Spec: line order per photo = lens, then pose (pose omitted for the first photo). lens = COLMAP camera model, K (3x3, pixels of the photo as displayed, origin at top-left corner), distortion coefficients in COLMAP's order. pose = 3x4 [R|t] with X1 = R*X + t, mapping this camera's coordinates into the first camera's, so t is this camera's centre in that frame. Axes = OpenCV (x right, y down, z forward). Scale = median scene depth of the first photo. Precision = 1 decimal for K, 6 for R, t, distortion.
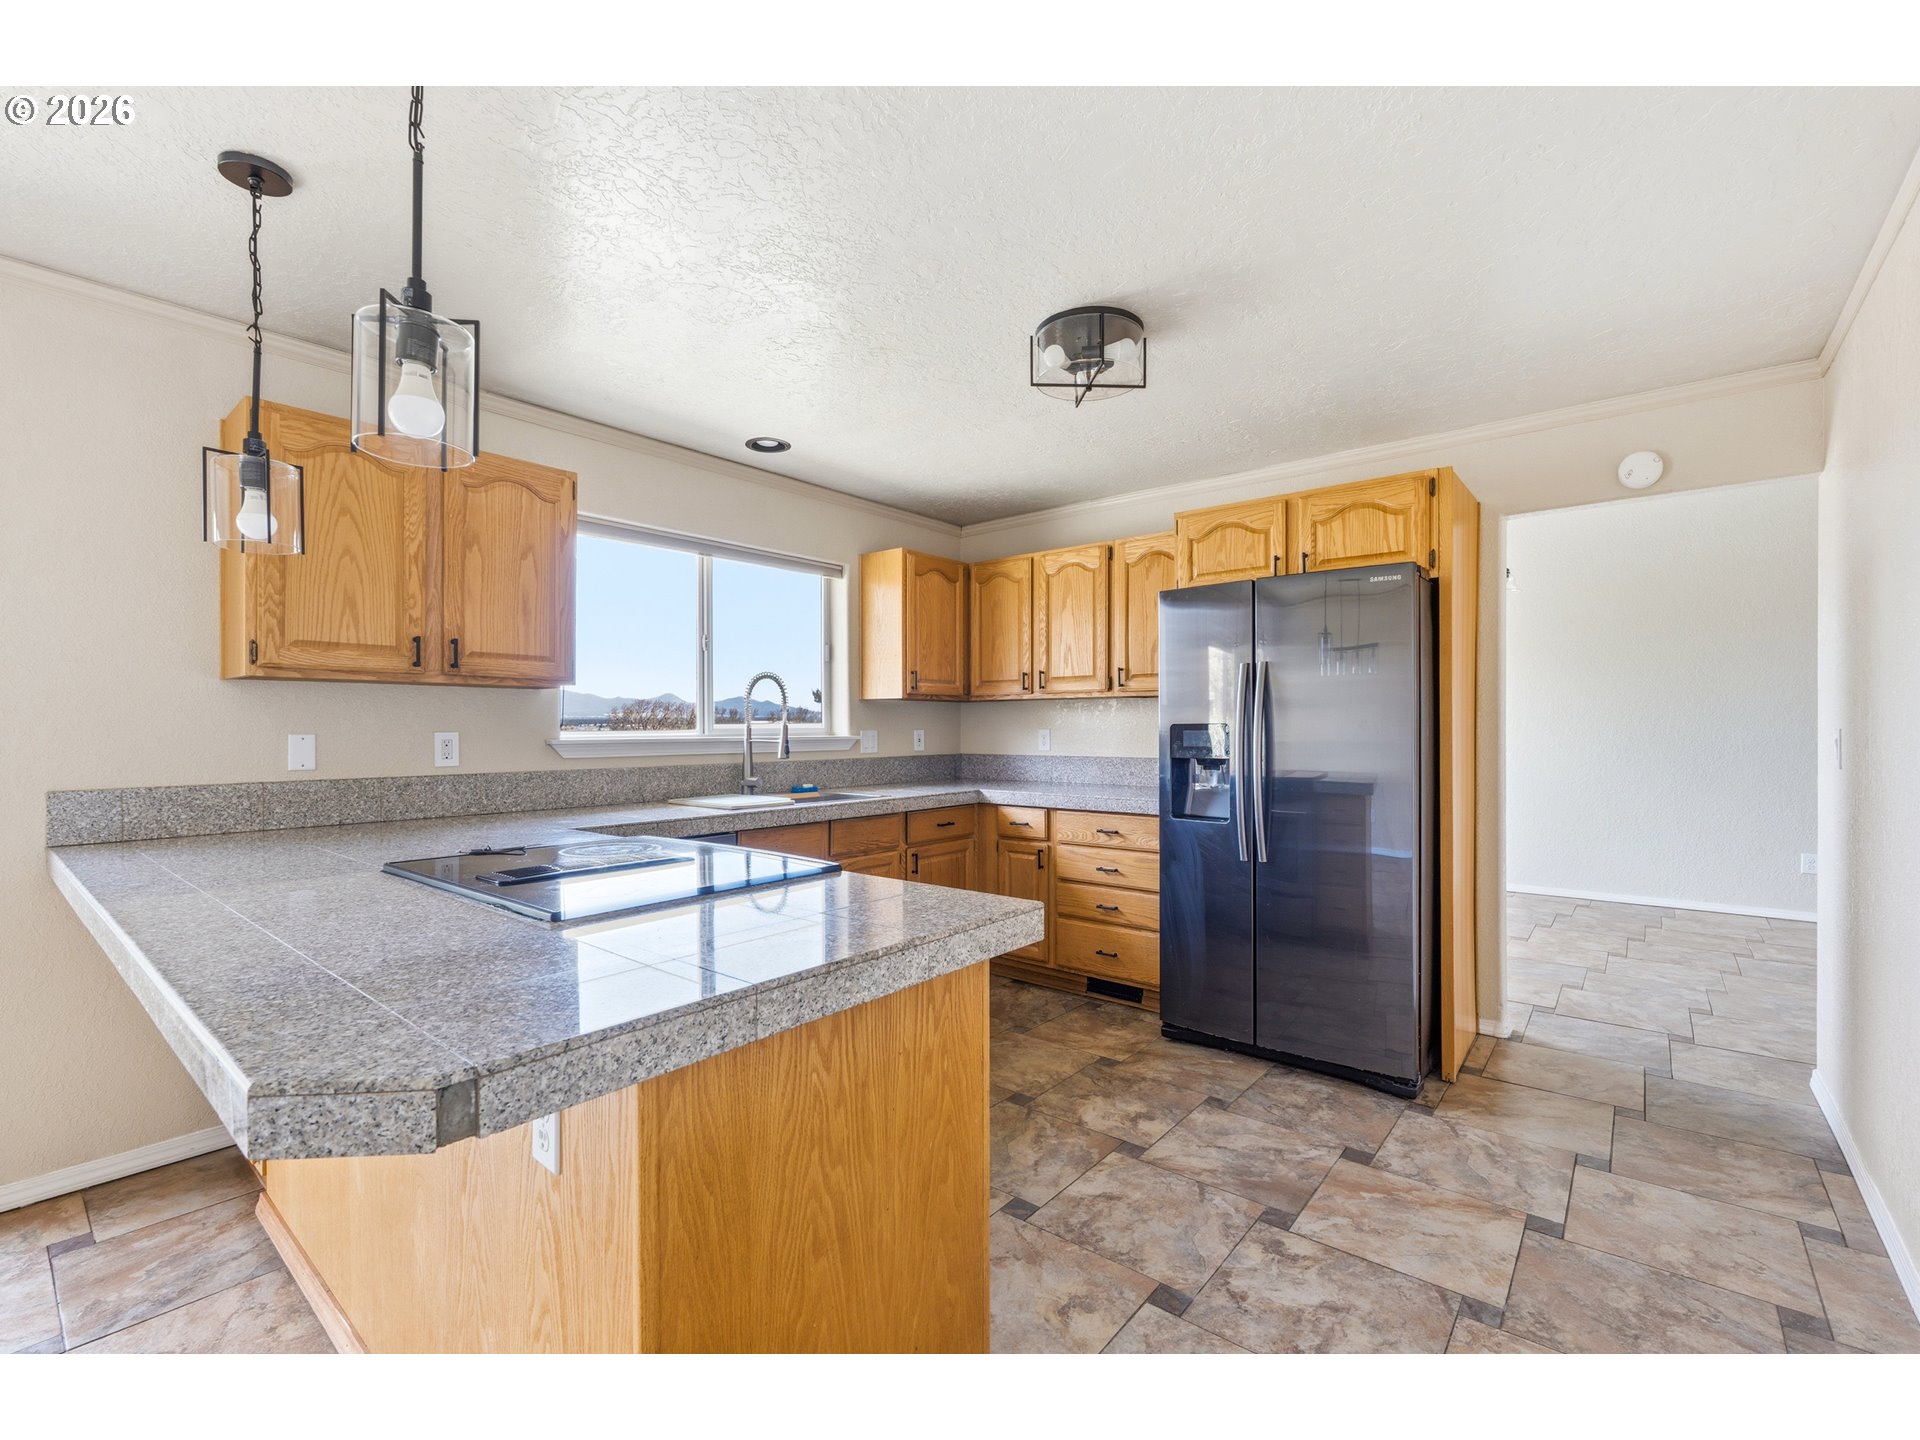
lens RADIAL K [[831.5, 0, 957.3], [0, 831.5, 732.7], [0, 0, 1]] dist [-0.007365, 0.001390]
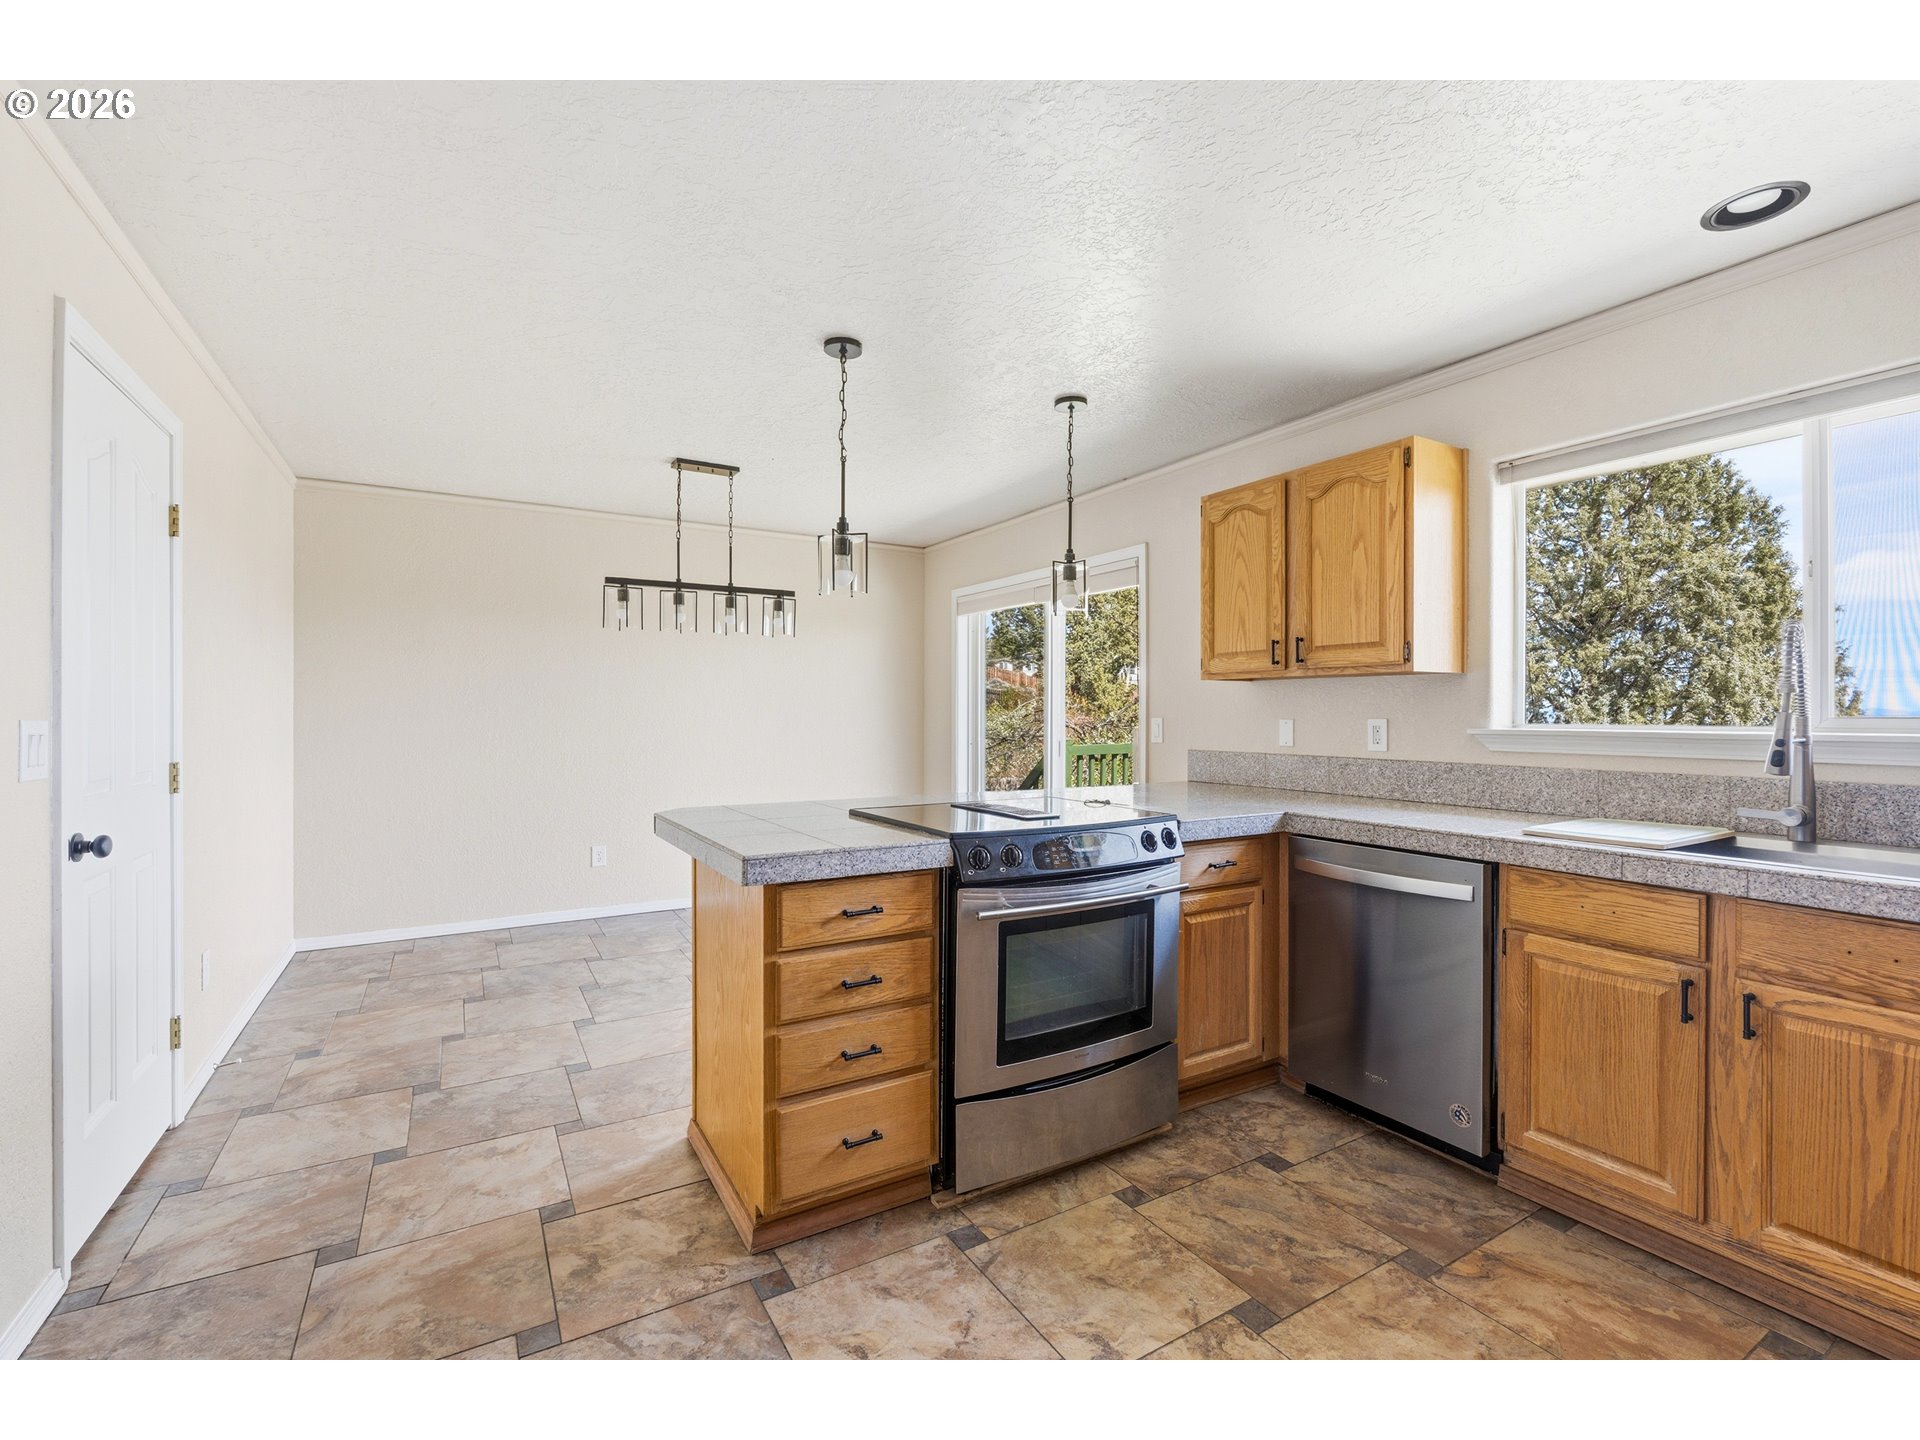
lens RADIAL K [[831.5, 0, 957.5], [0, 831.5, 715.2], [0, 0, 1]] dist [-0.007365, 0.001390]
pose [[-0.325212, 0.002067, -0.945639, 0.514931], [-0.007336, 0.999962, 0.004709, -0.005771], [0.945613, 0.008469, -0.325184, 0.750393]]
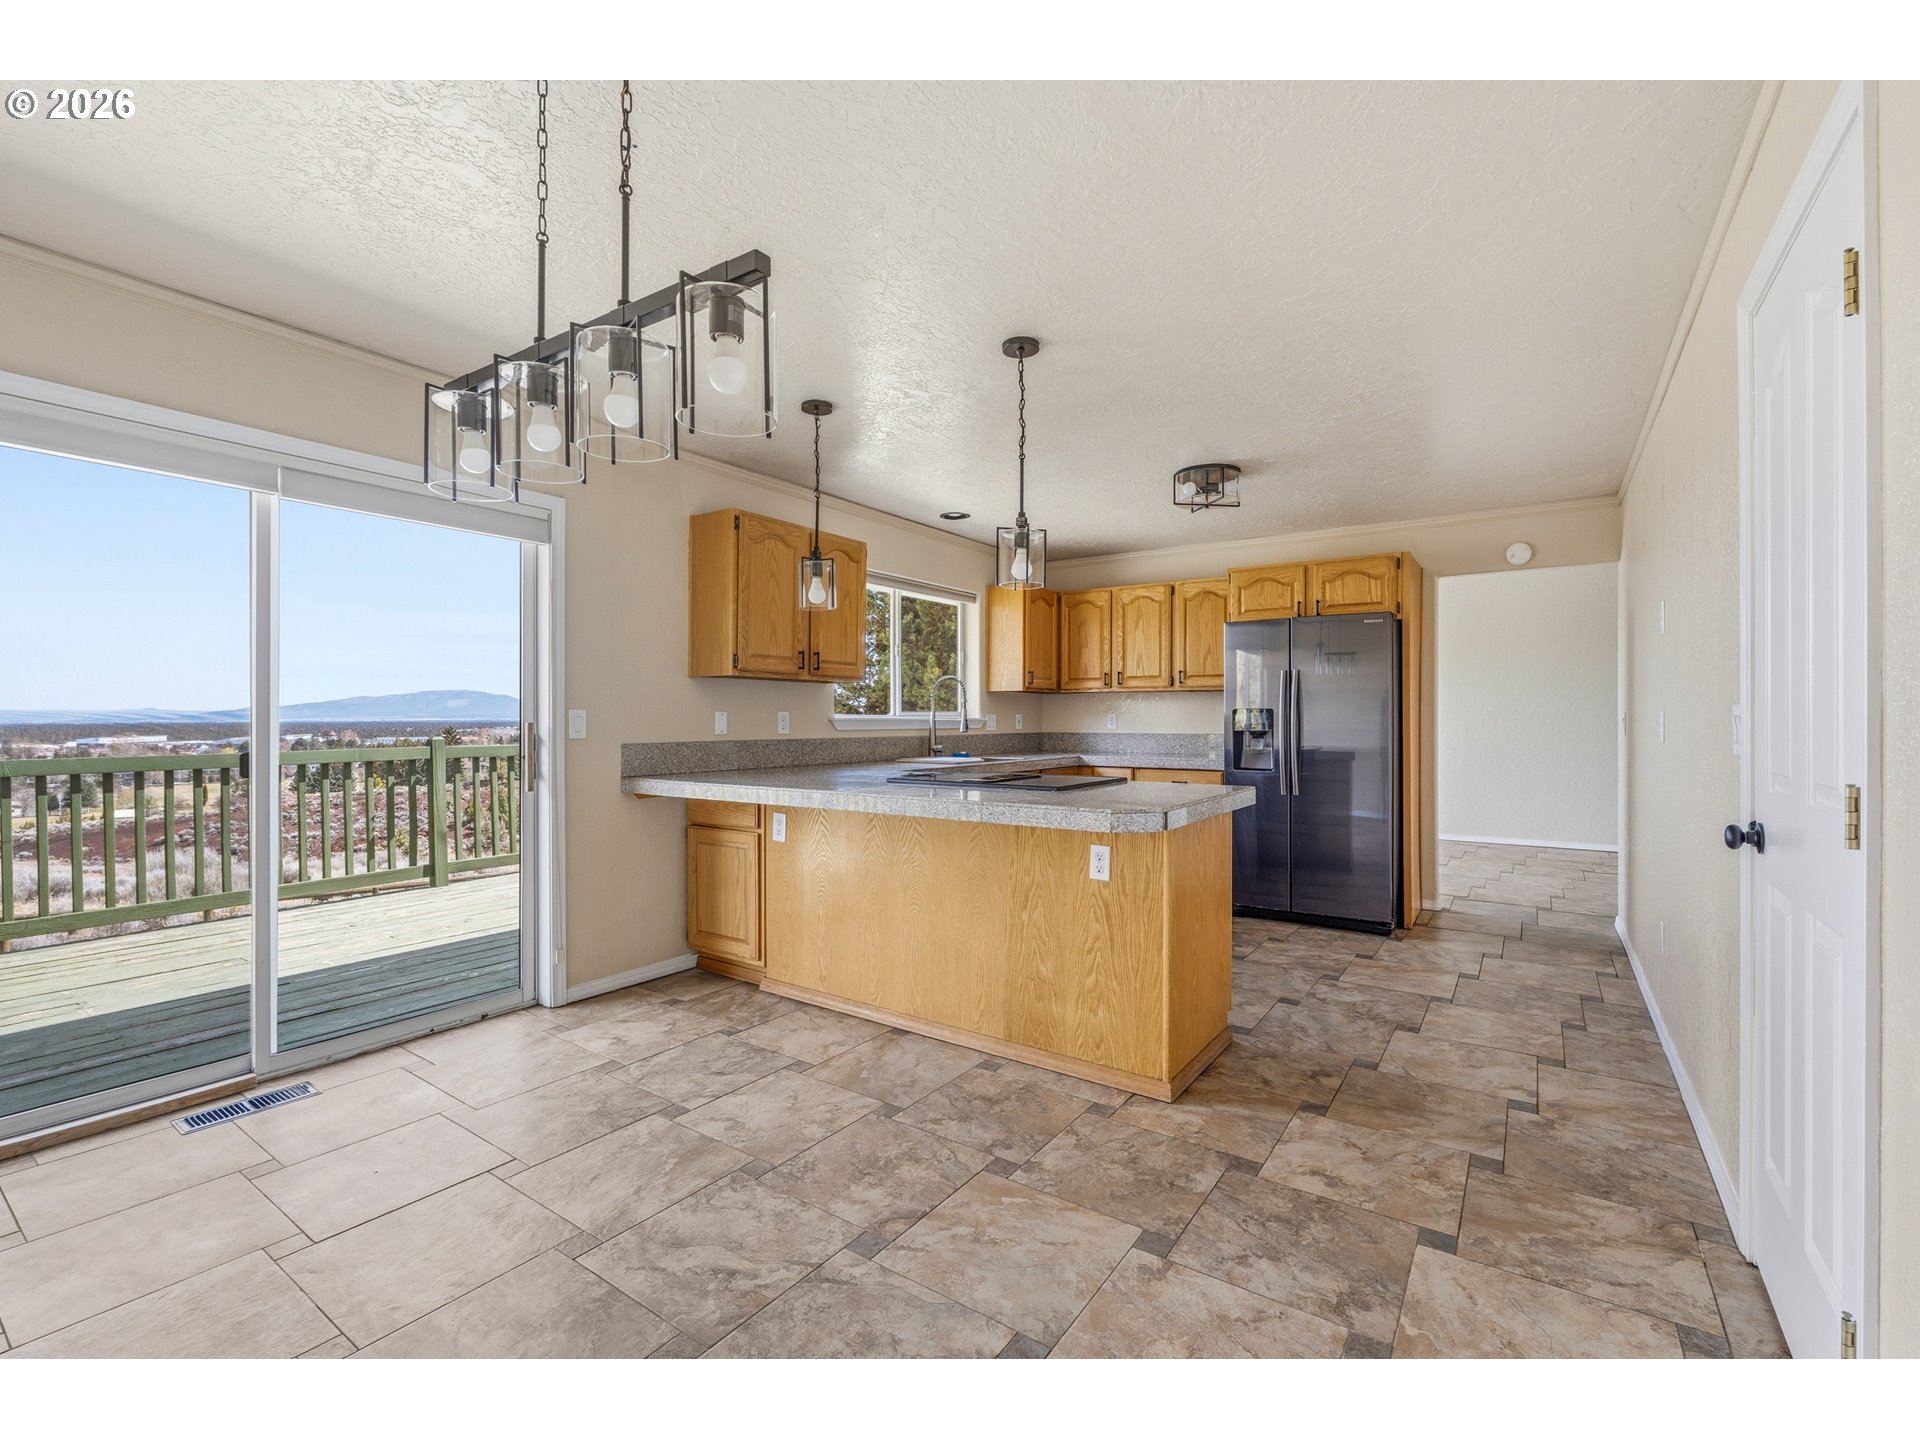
lens RADIAL K [[831.5, 0, 953.6], [0, 831.5, 719.8], [0, 0, 1]] dist [-0.007365, 0.001390]
pose [[0.996559, 0.003249, 0.082818, -0.387017], [-0.002782, 0.999980, -0.005750, 0.020254], [-0.082835, 0.005500, 0.996548, -0.492813]]
